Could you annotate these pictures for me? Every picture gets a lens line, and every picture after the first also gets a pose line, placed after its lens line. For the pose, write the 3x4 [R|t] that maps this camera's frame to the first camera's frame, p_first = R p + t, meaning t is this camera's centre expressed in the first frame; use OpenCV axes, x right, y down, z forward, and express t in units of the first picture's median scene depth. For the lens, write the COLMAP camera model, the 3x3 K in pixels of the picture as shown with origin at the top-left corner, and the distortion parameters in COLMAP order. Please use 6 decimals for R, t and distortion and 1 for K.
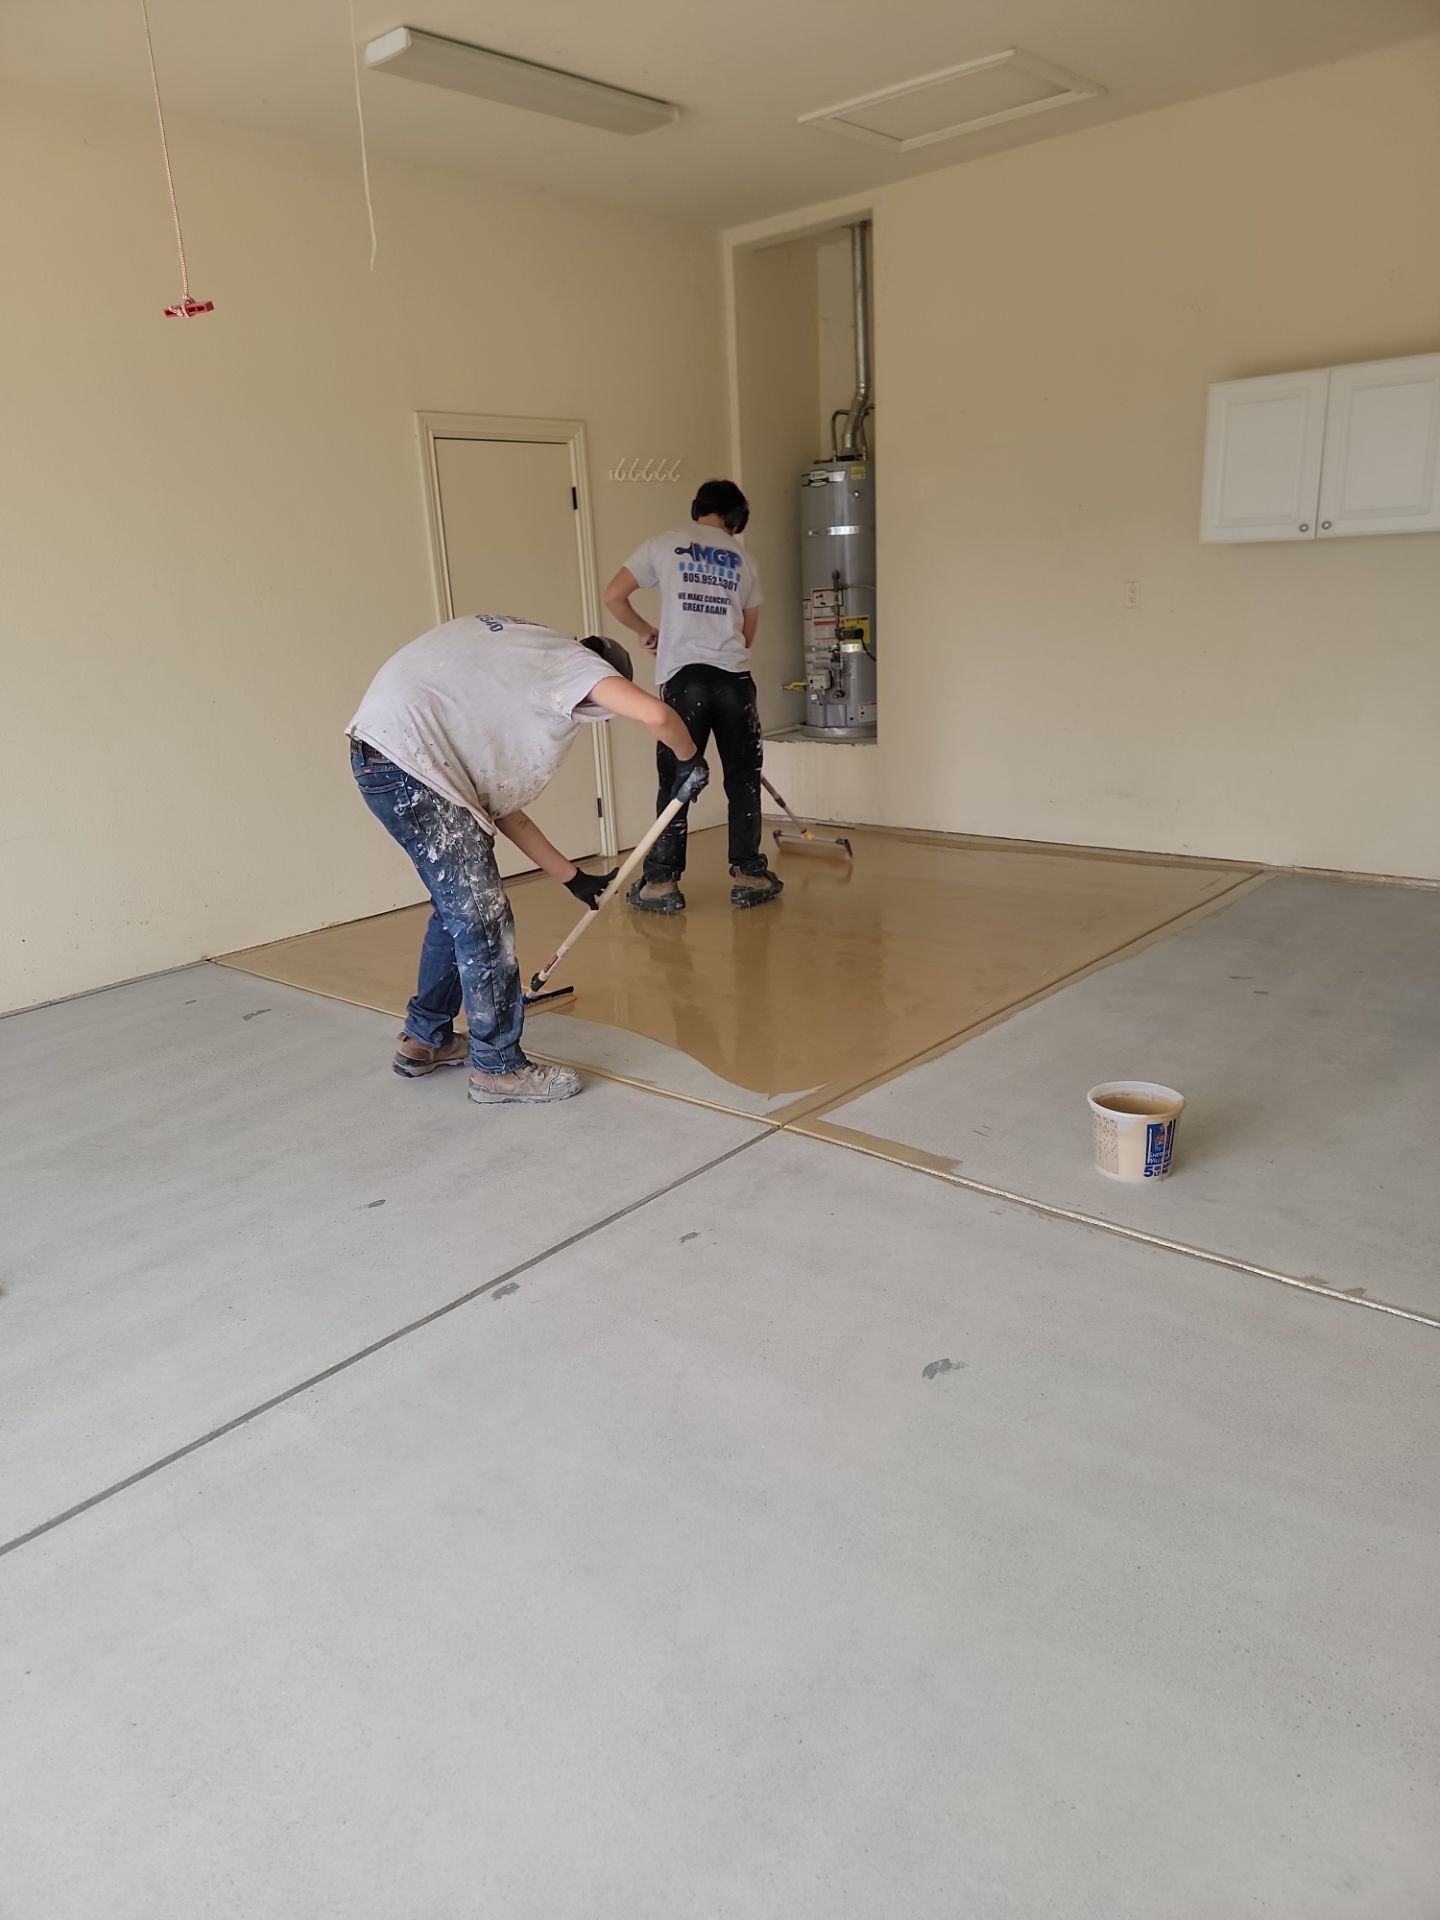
lens RADIAL K [[1372.6, 0, 720.0], [0, 1372.6, 960.0], [0, 0, 1]] dist [0.006799, -0.002622]
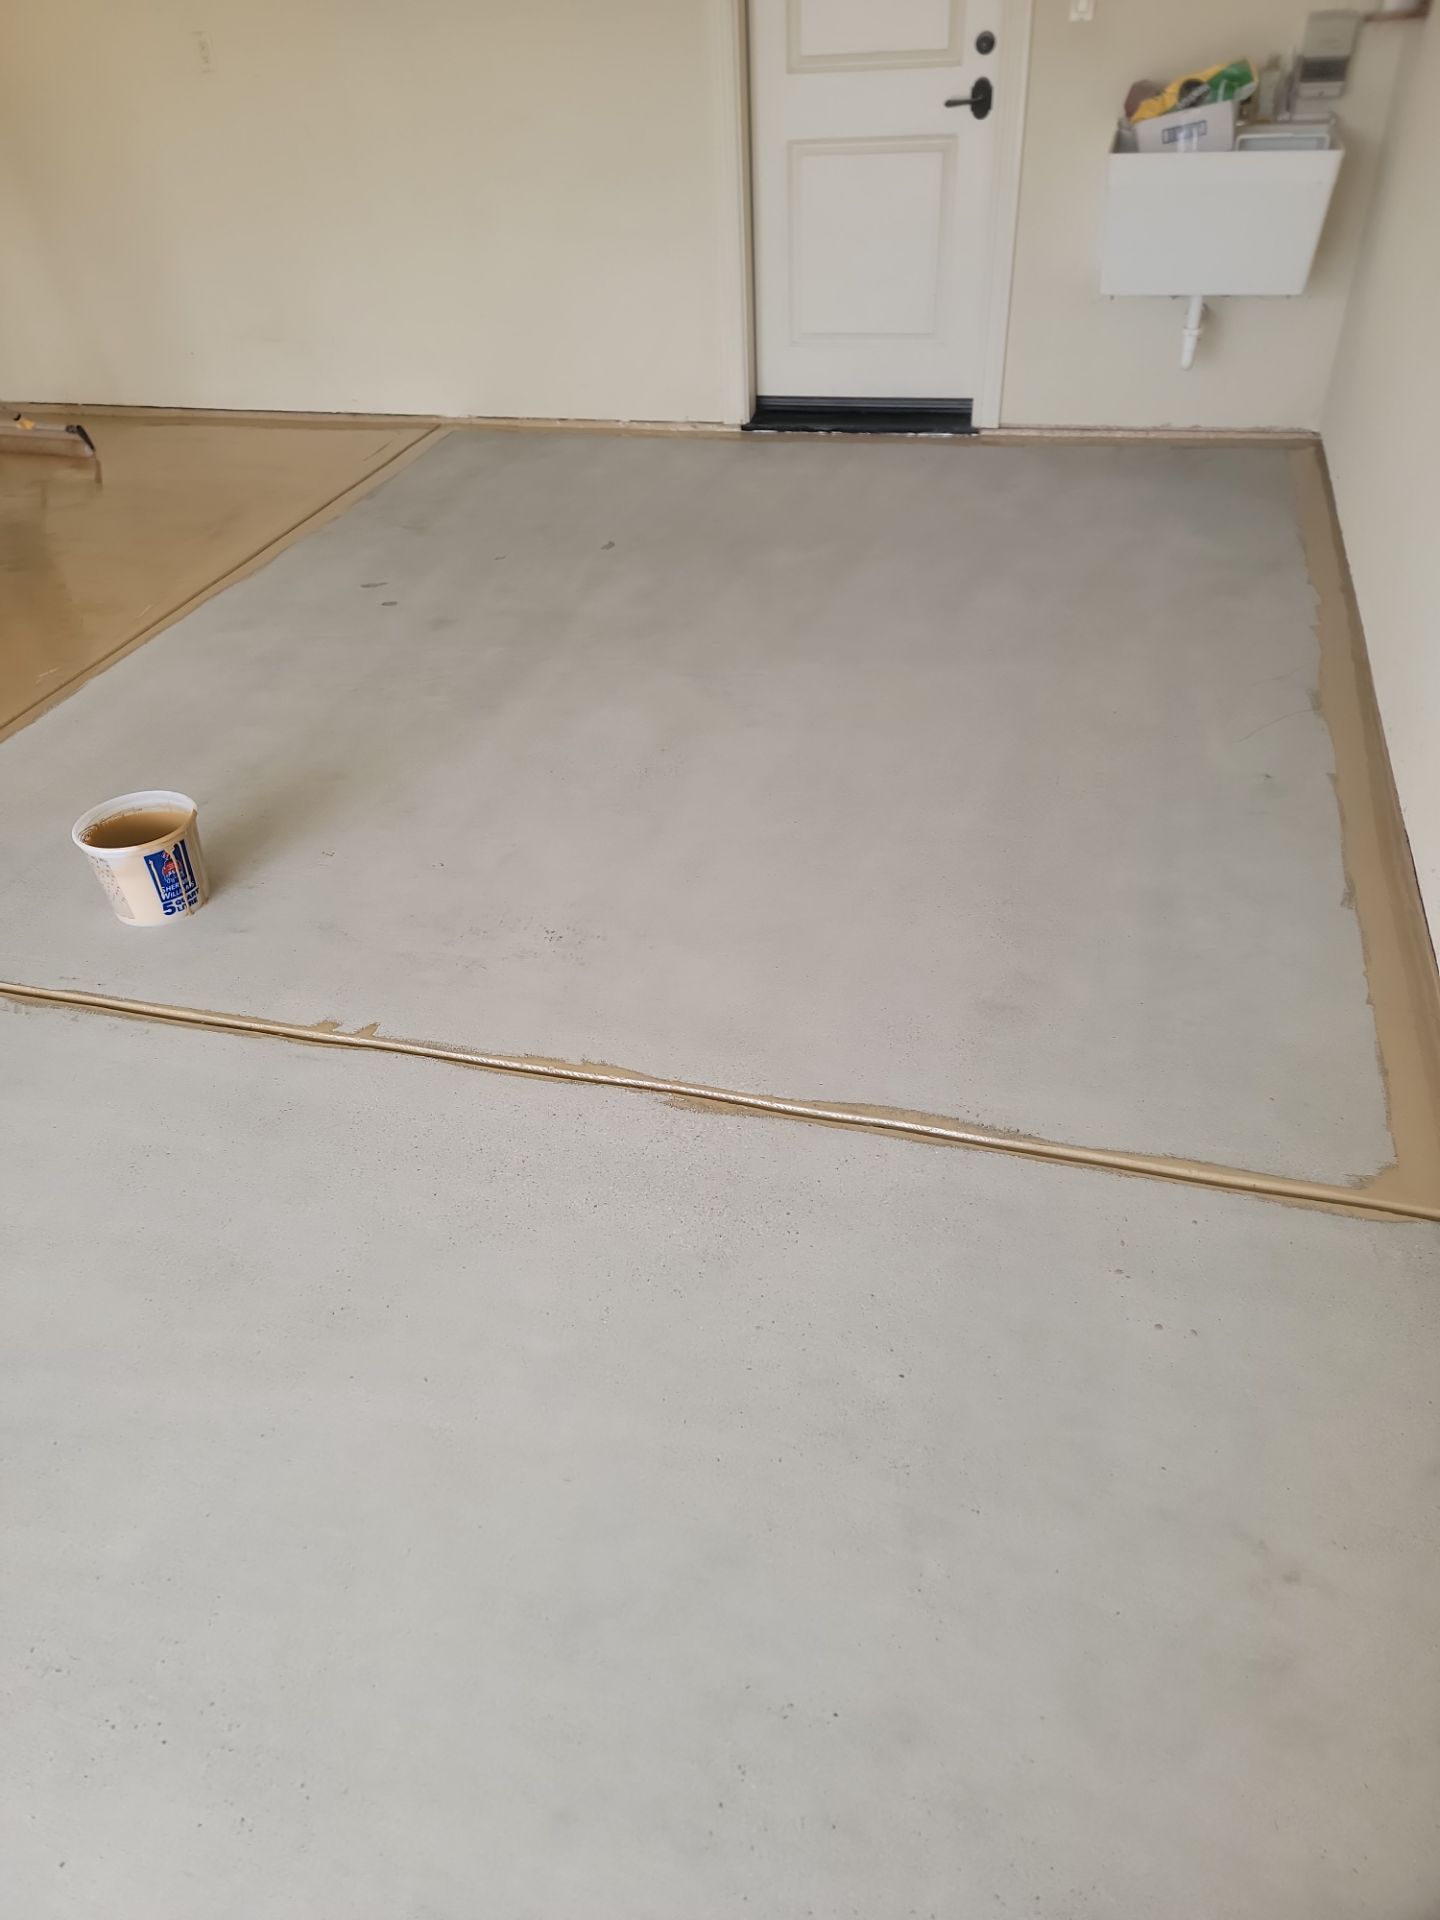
lens RADIAL K [[1372.6, 0, 720.0], [0, 1372.6, 960.0], [0, 0, 1]] dist [0.006799, -0.002622]
pose [[0.903960, -0.253733, 0.344204, 0.213909], [0.128069, 0.928628, 0.348207, -0.038447], [-0.407989, -0.270684, 0.871938, 0.104200]]
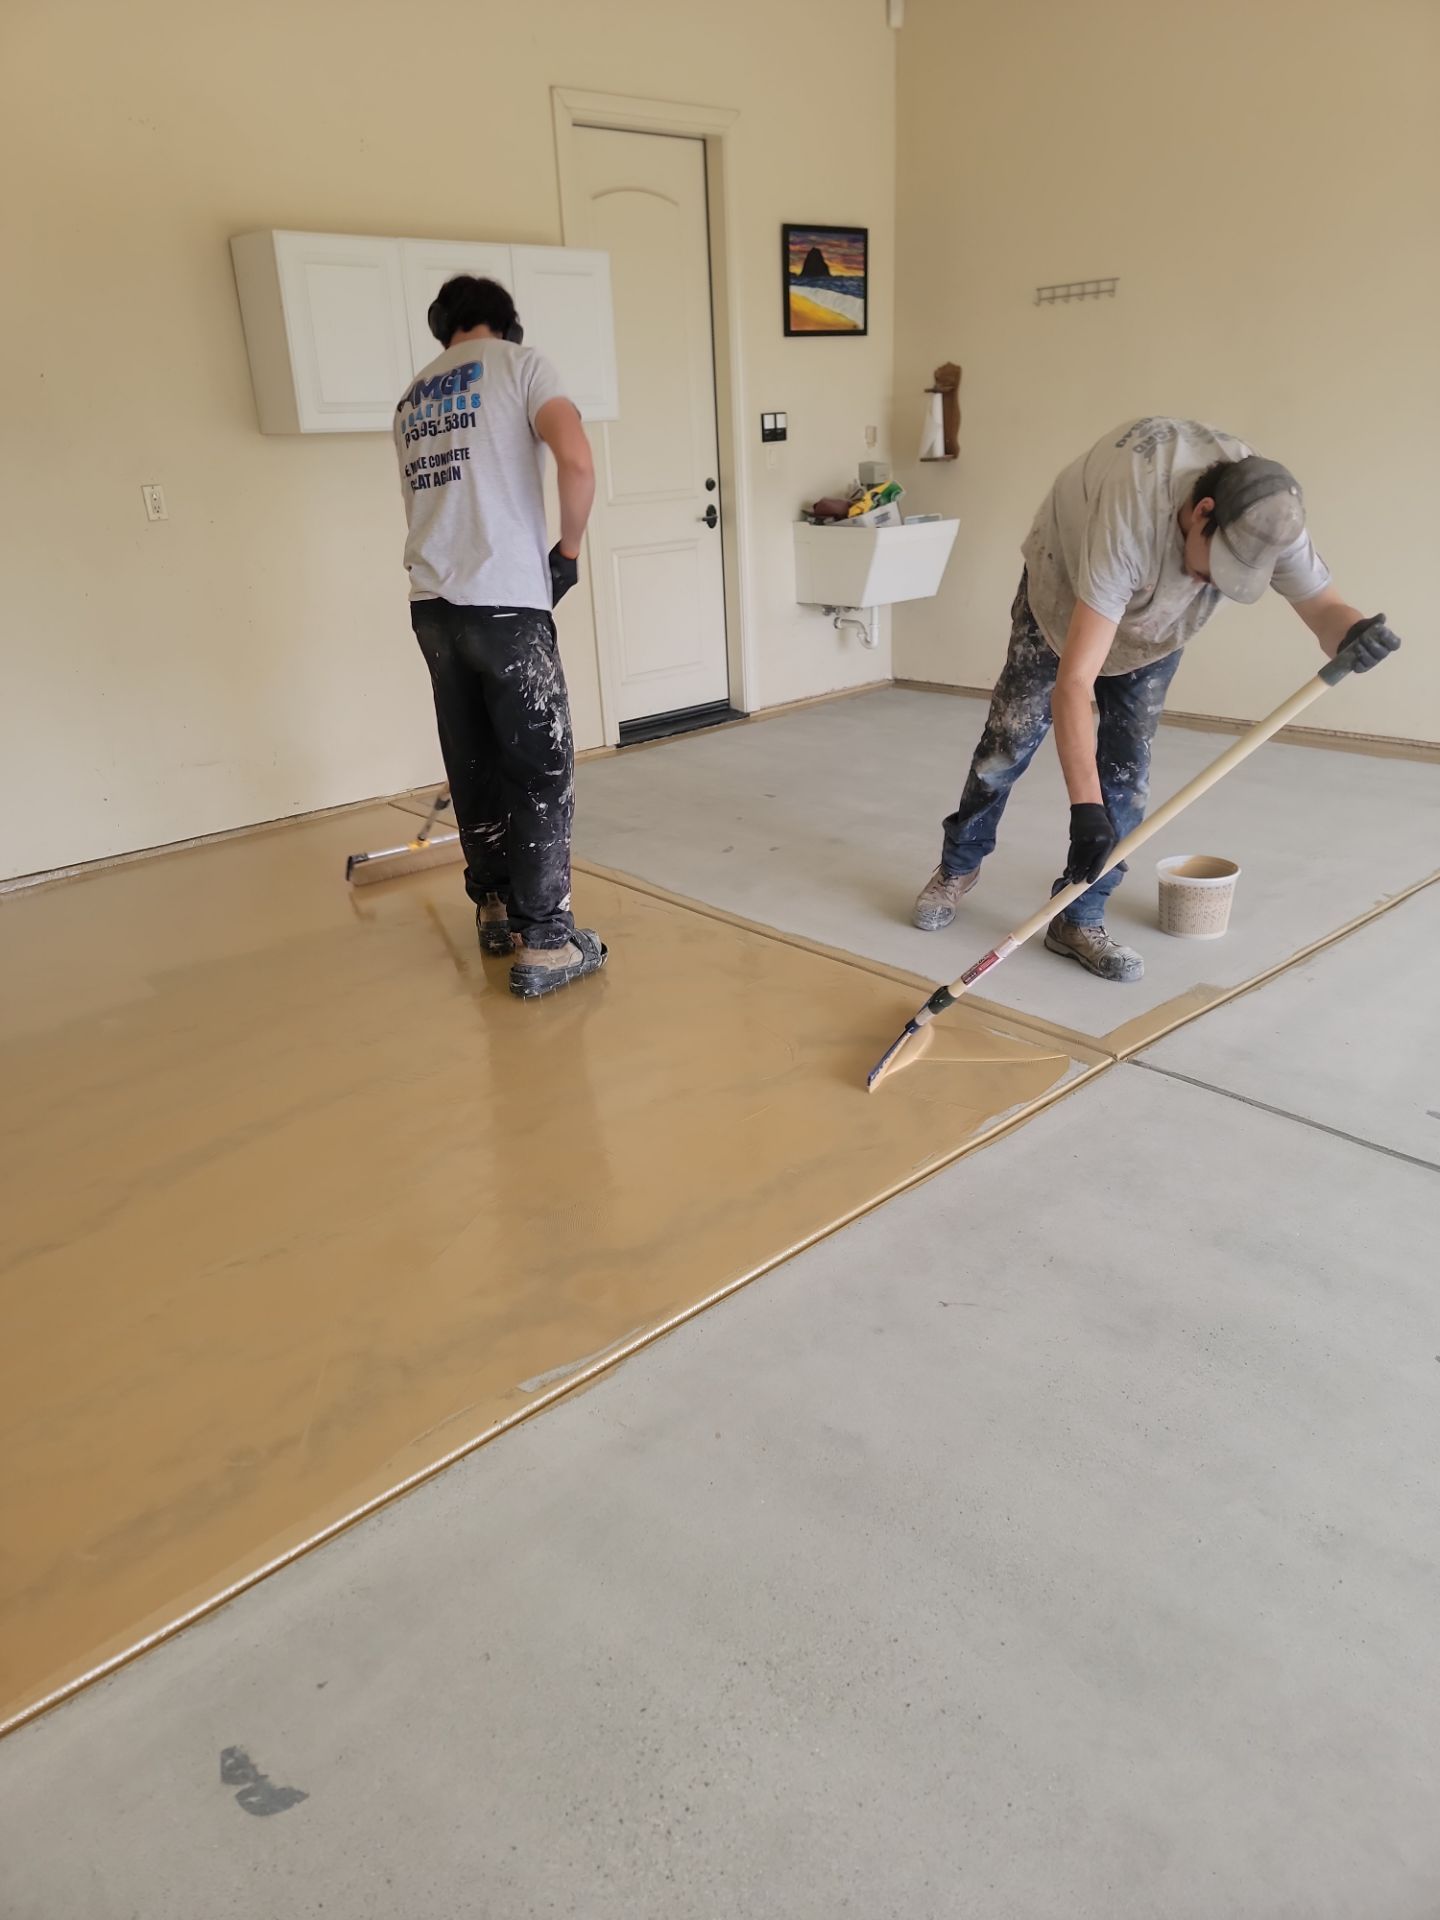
lens RADIAL K [[1306.4, 0, 718.1], [0, 1306.4, 910.4], [0, 0, 1]] dist [0.107988, -0.000443]
pose [[0.122913, -0.302906, 0.945061, -0.572560], [0.313538, 0.915360, 0.252608, -0.195124], [-0.941587, 0.265263, 0.207482, 0.785786]]
